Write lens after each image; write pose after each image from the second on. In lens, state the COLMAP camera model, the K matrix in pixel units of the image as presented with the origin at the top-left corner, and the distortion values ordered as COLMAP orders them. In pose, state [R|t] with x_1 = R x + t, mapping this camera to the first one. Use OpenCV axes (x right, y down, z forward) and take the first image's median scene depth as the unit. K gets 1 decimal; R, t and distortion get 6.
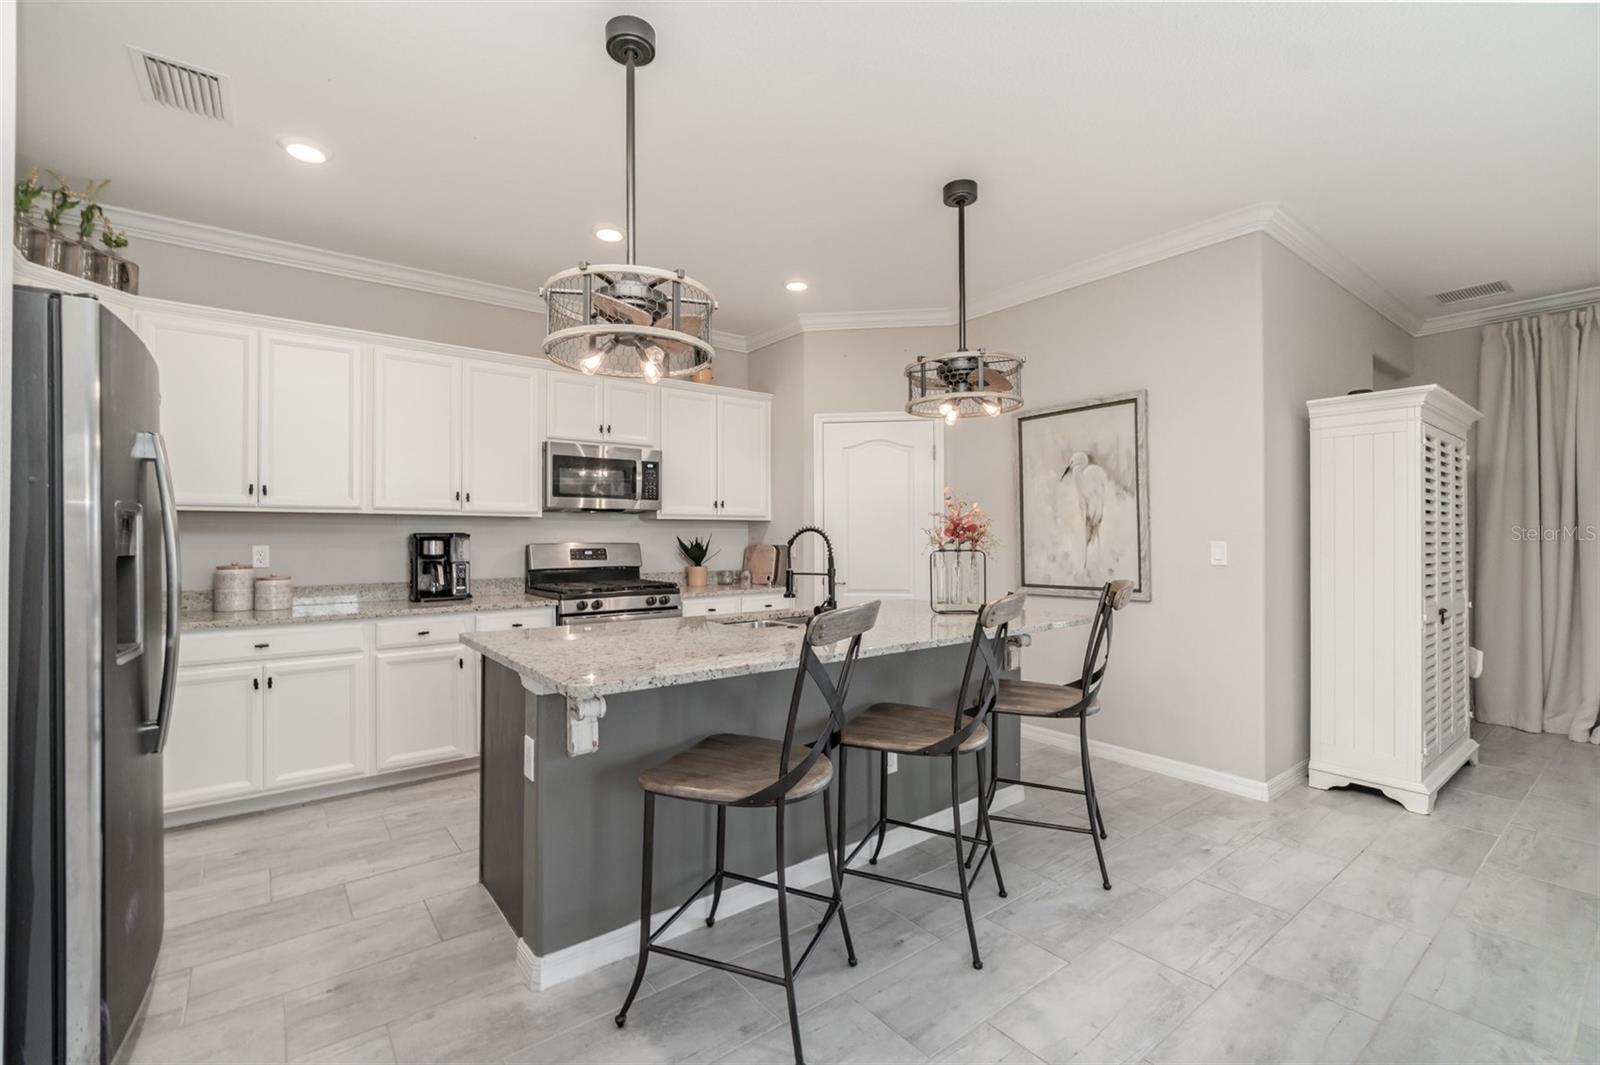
lens RADIAL K [[692.1, 0, 792.5], [0, 692.1, 538.5], [0, 0, 1]] dist [-0.001294, 0.000047]
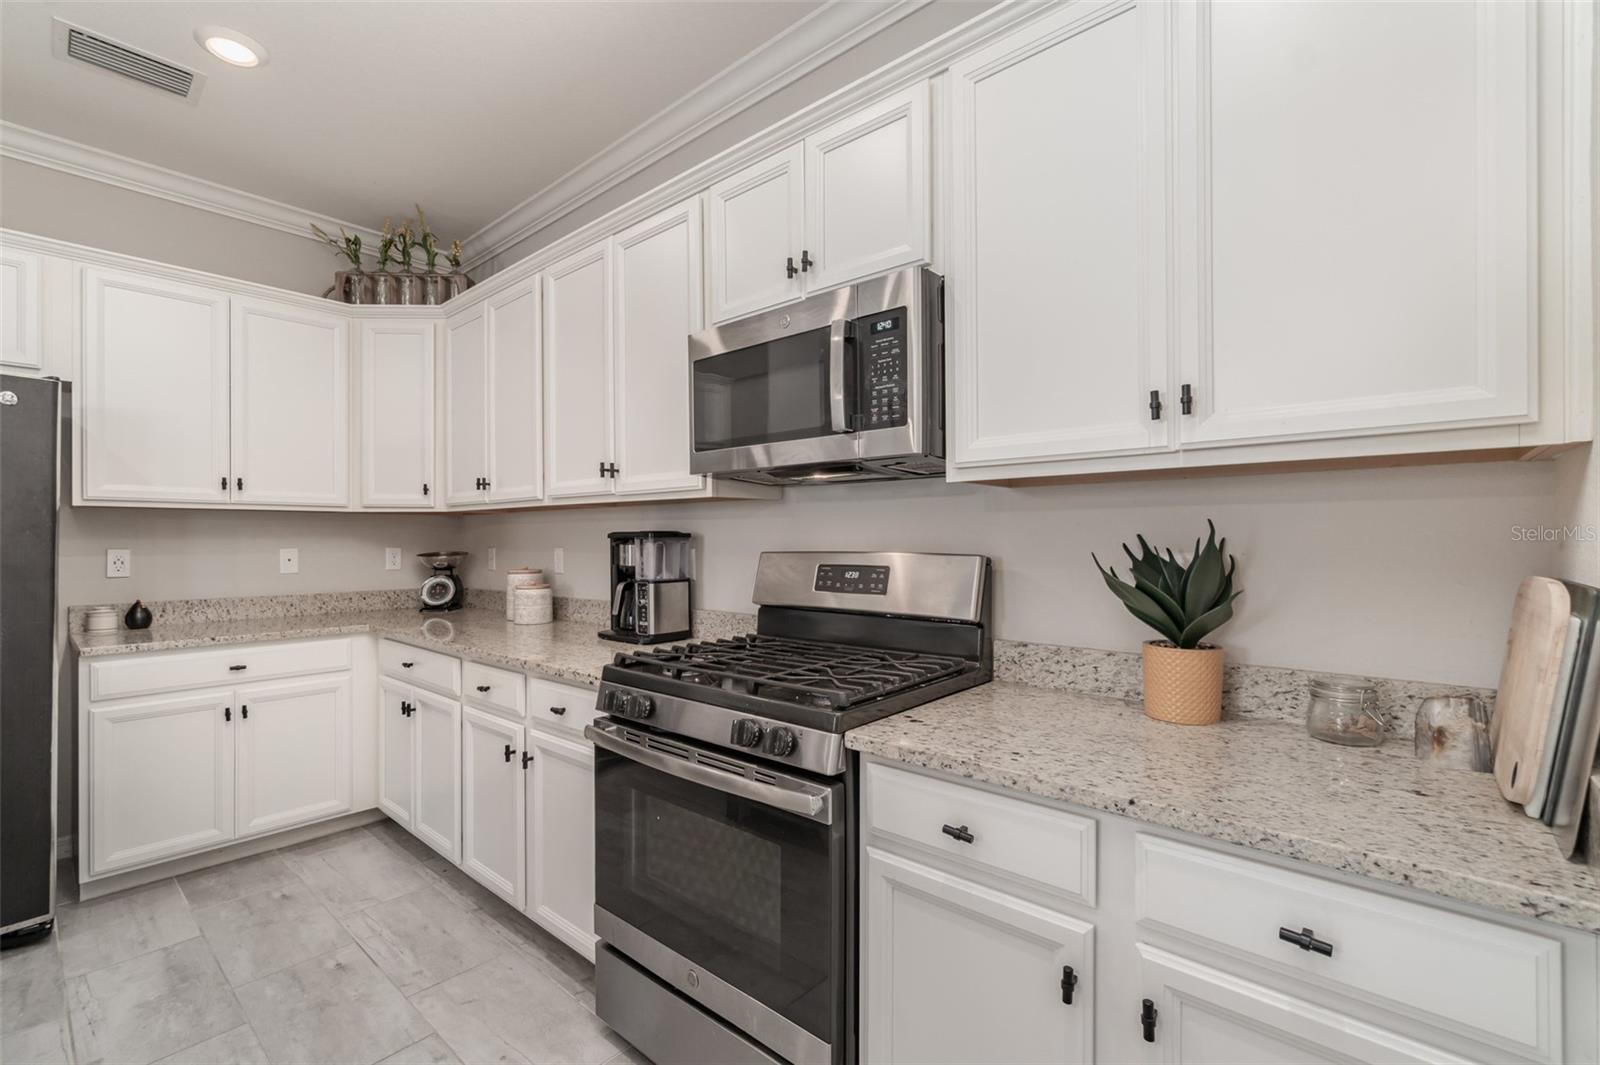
lens RADIAL K [[692.1, 0, 792.5], [0, 692.1, 538.5], [0, 0, 1]] dist [-0.001294, 0.000047]
pose [[0.190007, -0.000431, -0.981783, 0.191133], [0.000020, 1.000000, -0.000435, -0.002296], [0.981783, 0.000063, 0.190007, 1.458301]]
